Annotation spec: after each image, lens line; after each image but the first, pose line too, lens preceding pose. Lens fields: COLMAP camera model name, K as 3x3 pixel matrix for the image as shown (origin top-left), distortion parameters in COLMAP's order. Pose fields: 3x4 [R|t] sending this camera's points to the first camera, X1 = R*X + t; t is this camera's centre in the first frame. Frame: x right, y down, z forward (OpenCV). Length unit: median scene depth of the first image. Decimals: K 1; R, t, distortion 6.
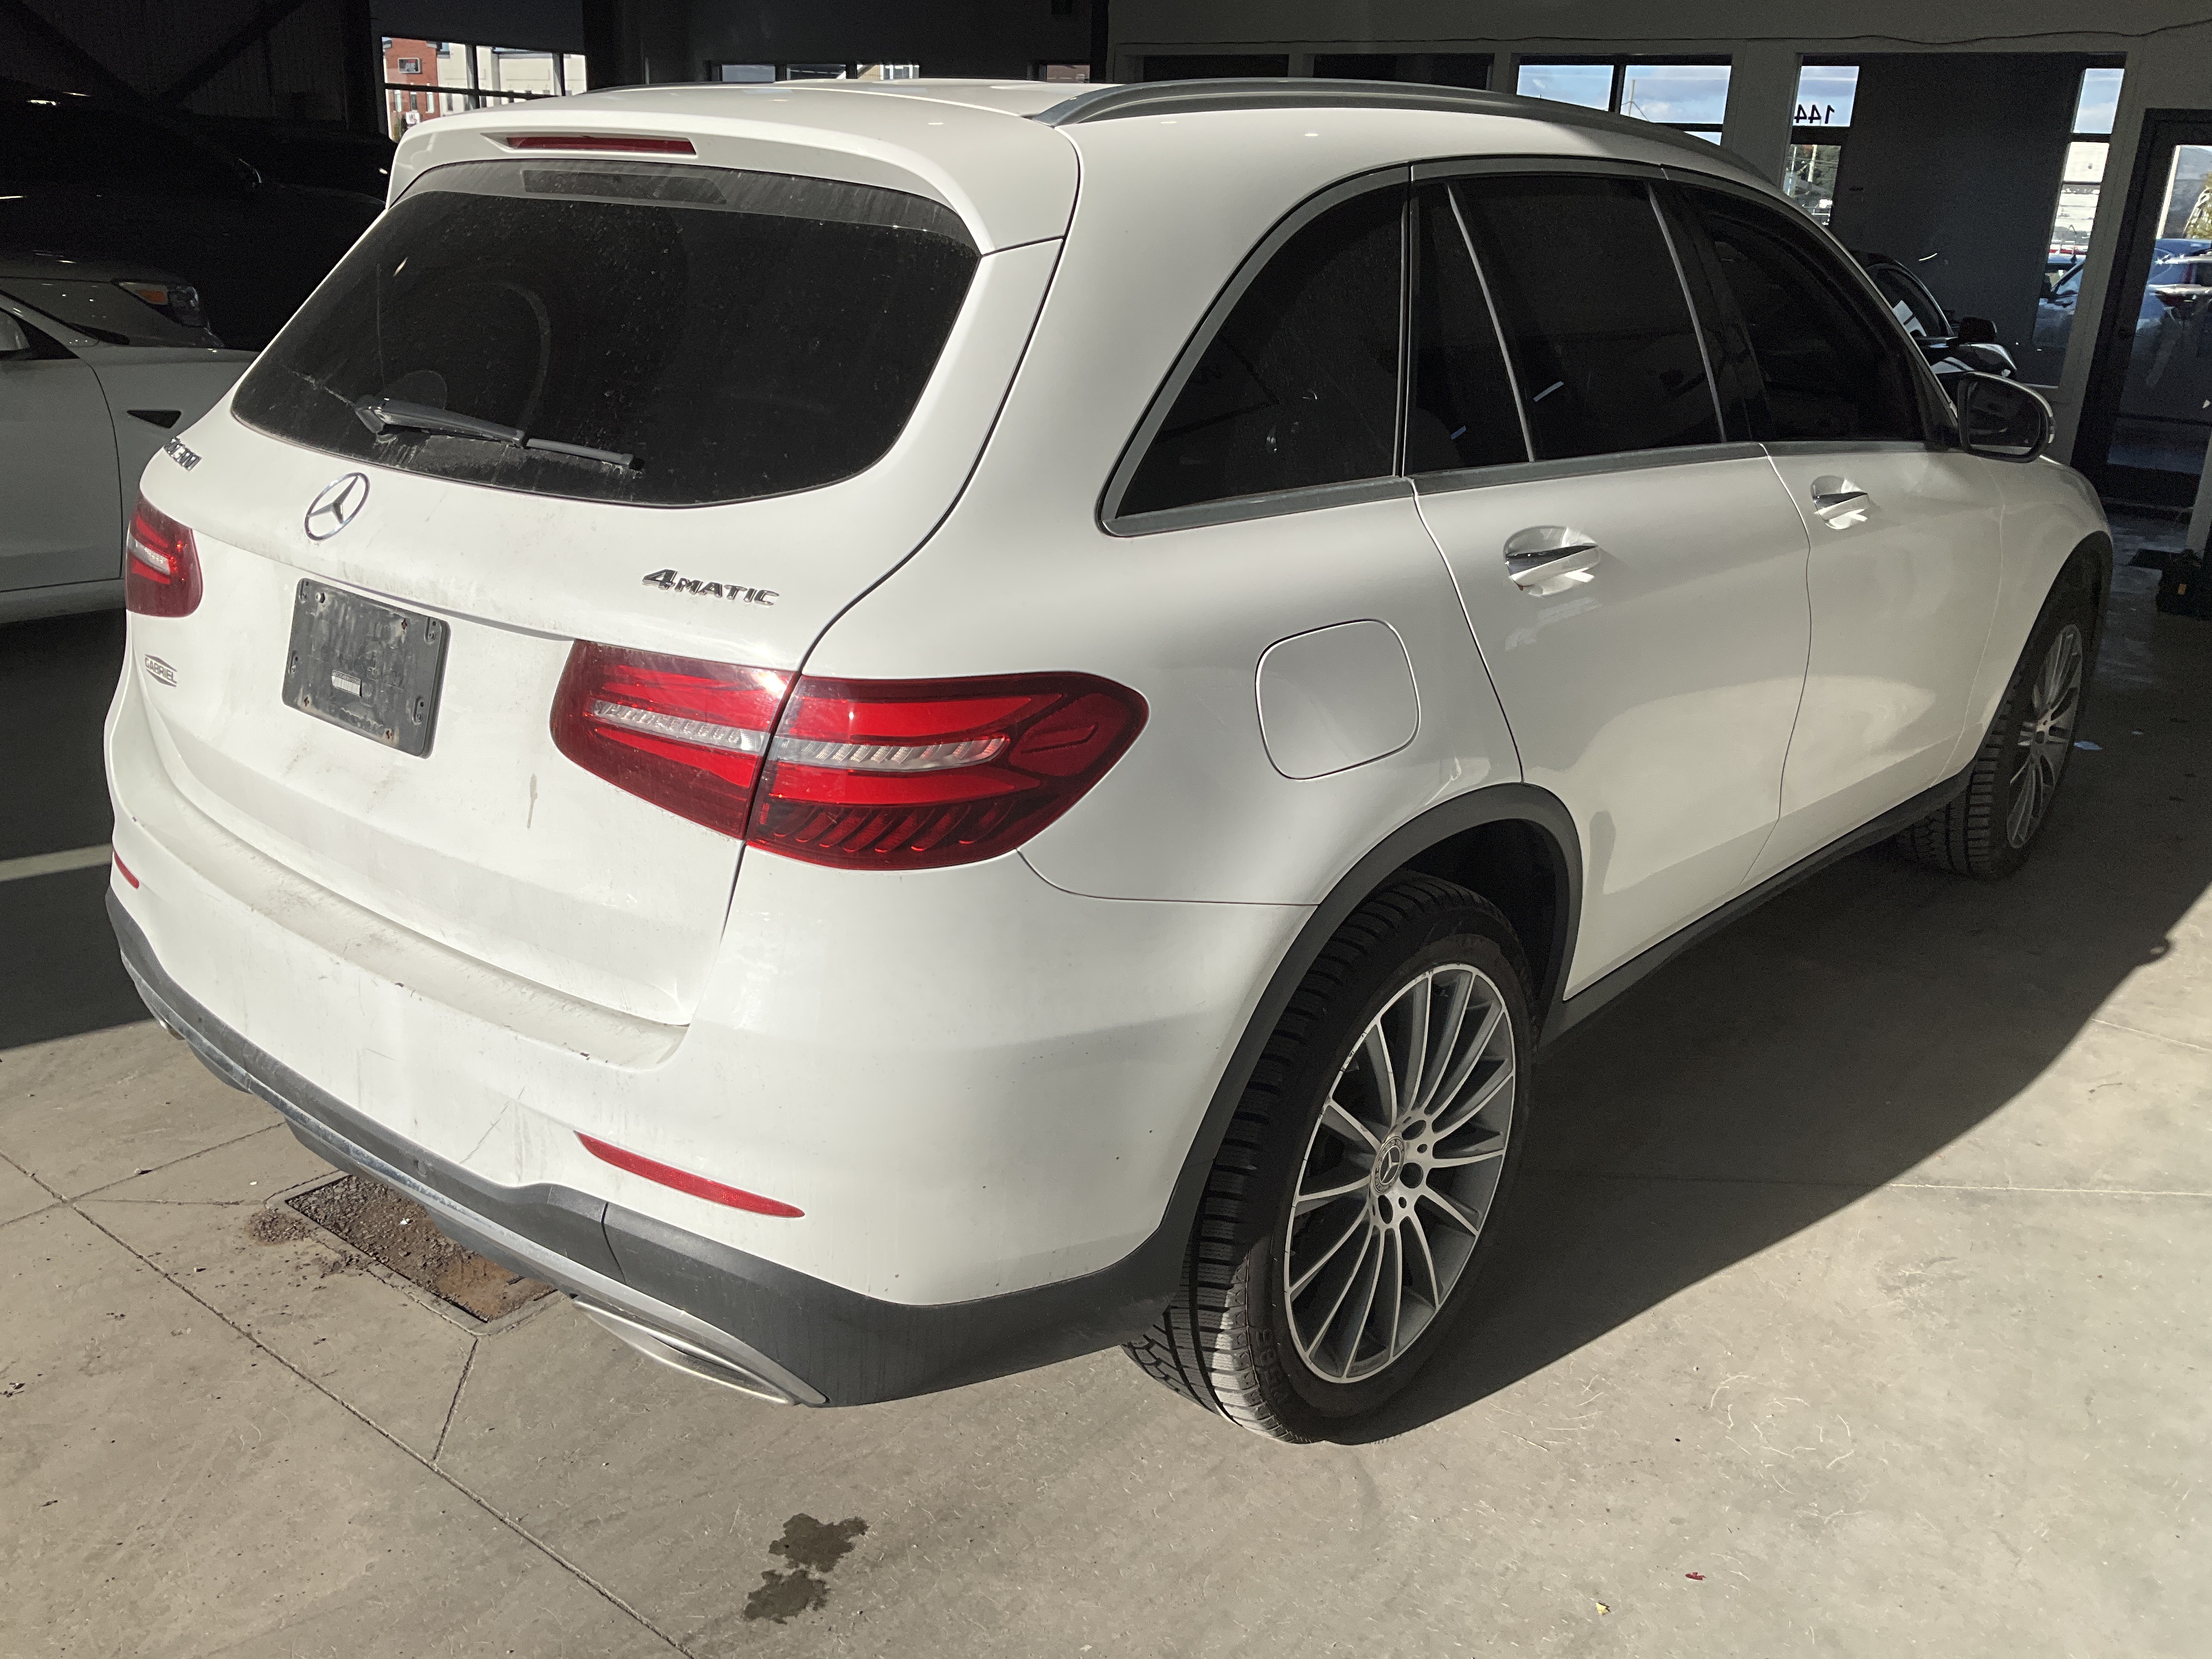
lens RADIAL K [[1895.2, 0, 1104.5], [0, 1895.2, 832.4], [0, 0, 1]] dist [0.041234, -0.008552]
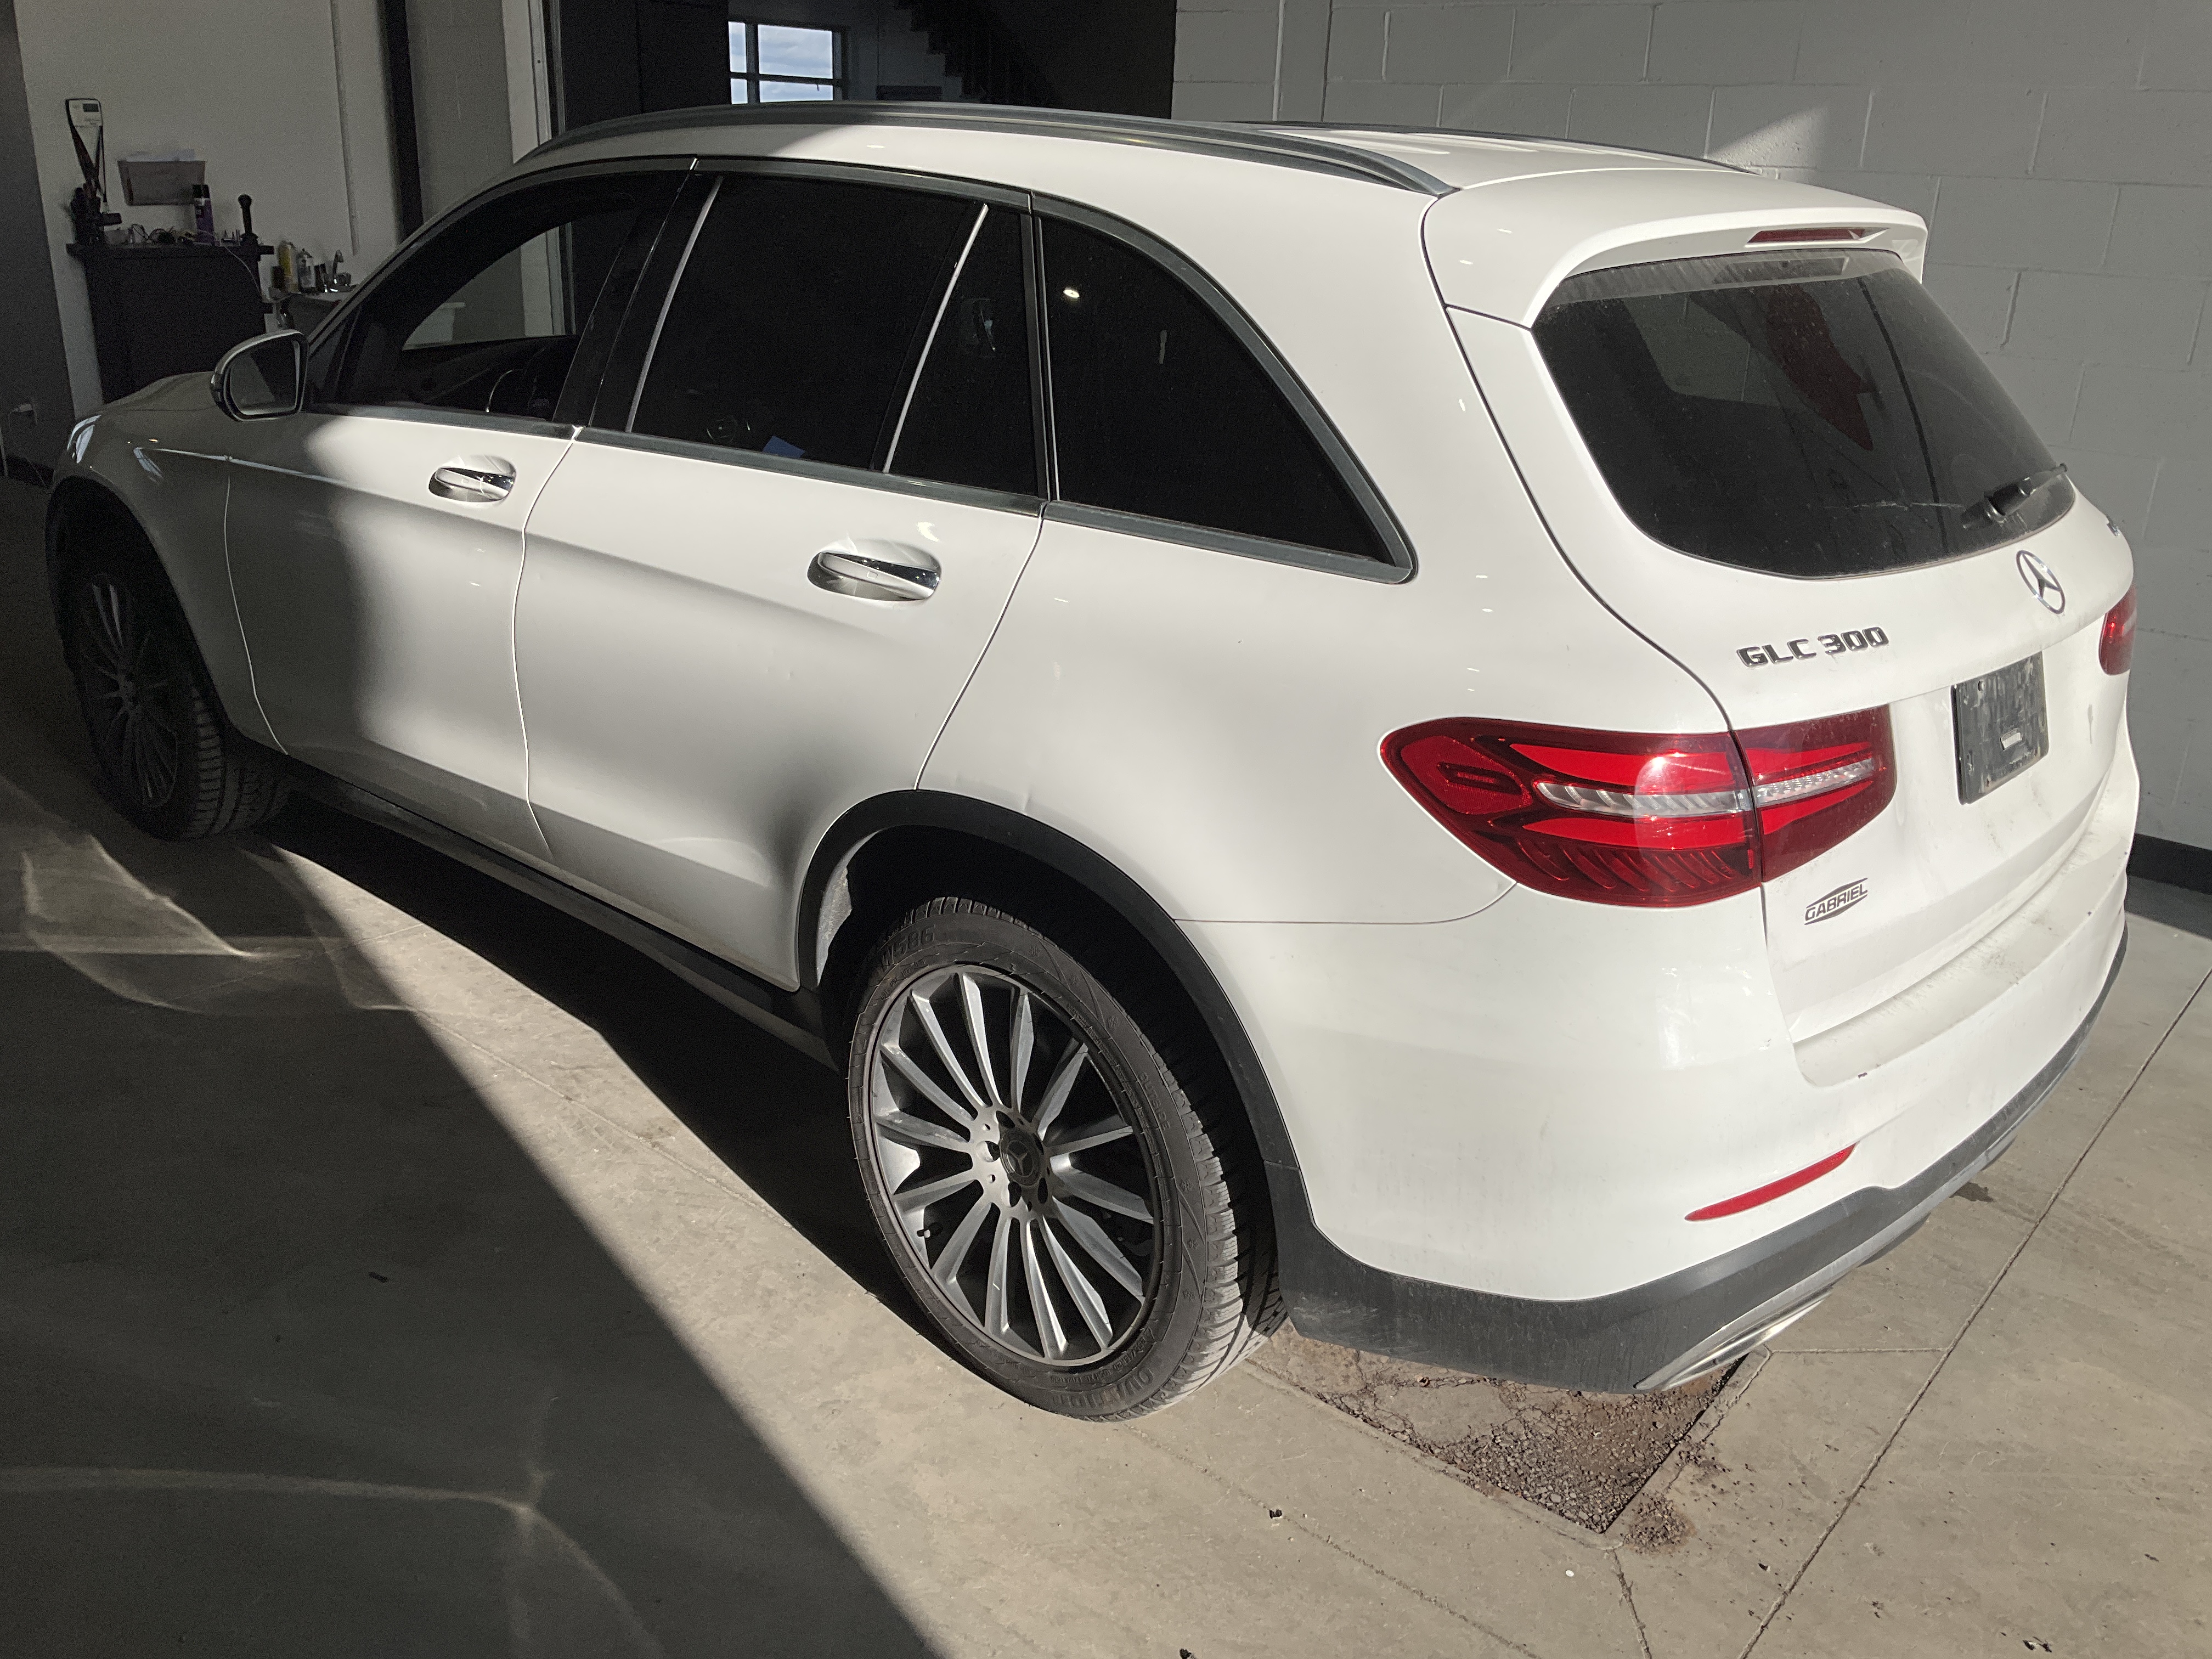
lens RADIAL K [[1811.5, 0, 1102.7], [0, 1811.5, 825.4], [0, 0, 1]] dist [0.010777, 0.010145]
pose [[0.016442, -0.358462, 0.933400, -1.285194], [0.283995, 0.896752, 0.339385, -0.494763], [-0.958685, 0.259501, 0.116546, 1.266235]]
